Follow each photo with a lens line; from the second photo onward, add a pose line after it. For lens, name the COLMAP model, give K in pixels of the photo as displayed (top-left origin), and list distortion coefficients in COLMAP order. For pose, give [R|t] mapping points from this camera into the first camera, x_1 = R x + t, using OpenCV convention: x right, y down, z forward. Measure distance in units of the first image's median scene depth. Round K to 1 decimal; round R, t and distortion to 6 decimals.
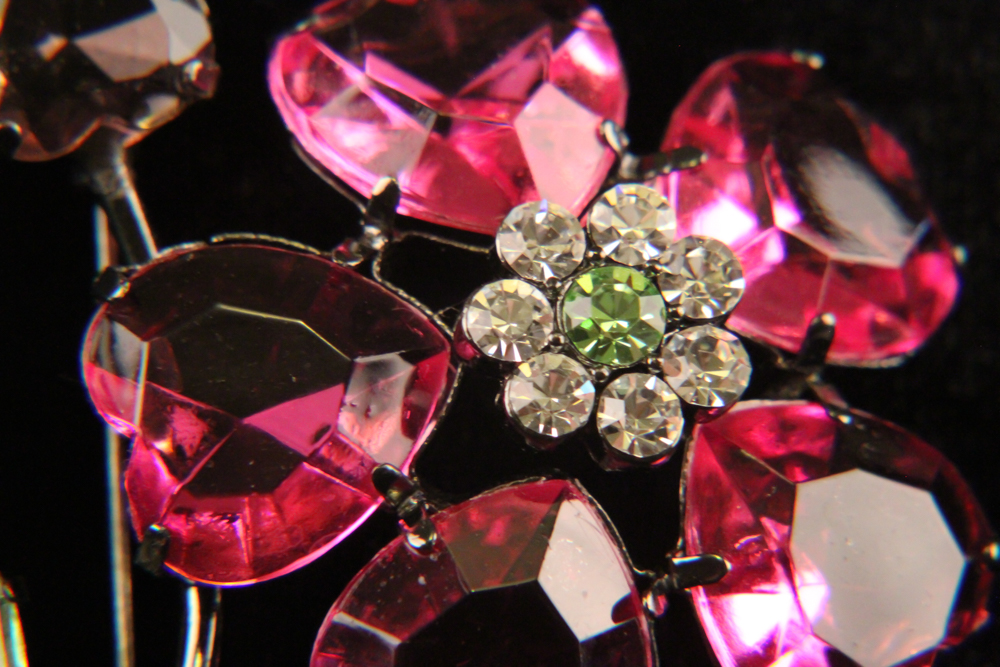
lens RADIAL K [[5710.2, 0, 499.0], [0, 5710.2, 332.6], [0, 0, 1]] dist [0.980373, 0.000000]
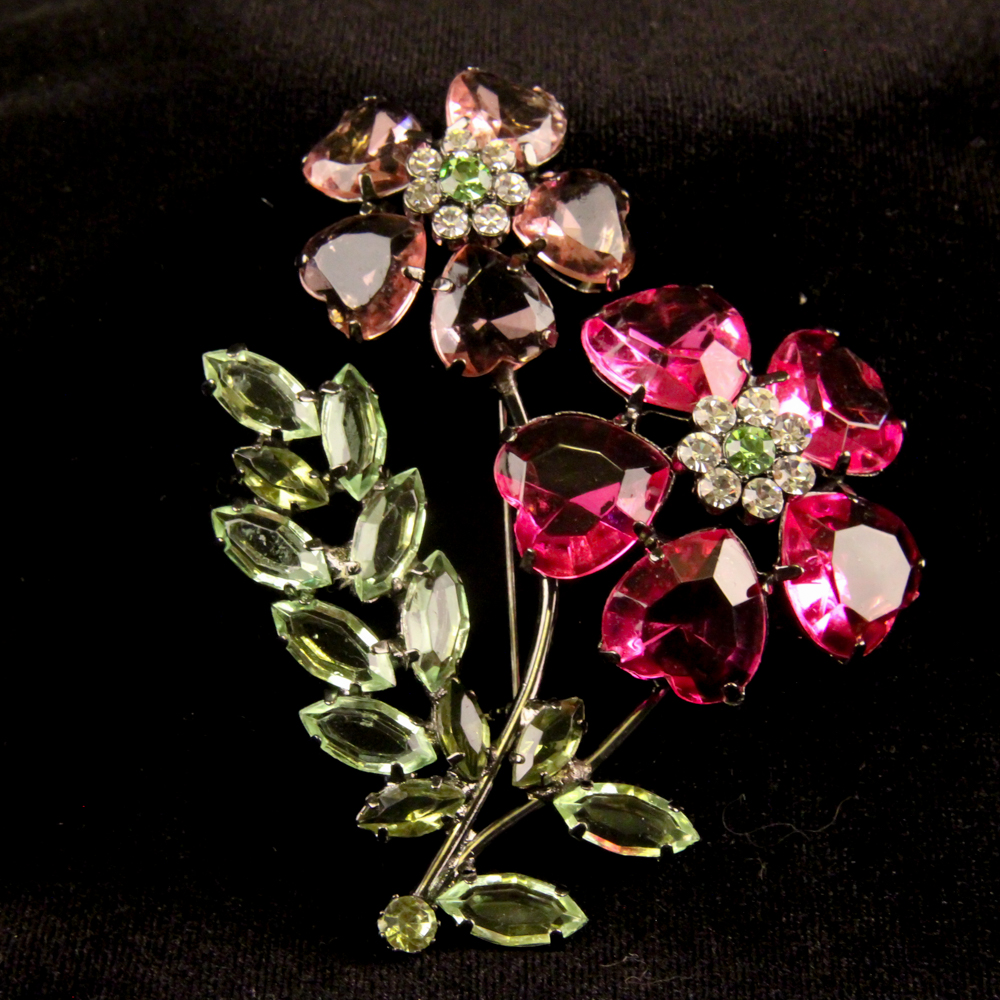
lens RADIAL K [[1896.8, 0, 500.4], [0, 1896.8, 499.1], [0, 0, 1]] dist [-0.140435, 0.000000]
pose [[0.999317, 0.005779, -0.036485, -0.044772], [-0.005602, 0.999972, 0.004956, 0.011698], [0.036513, -0.004748, 0.999322, 0.302988]]
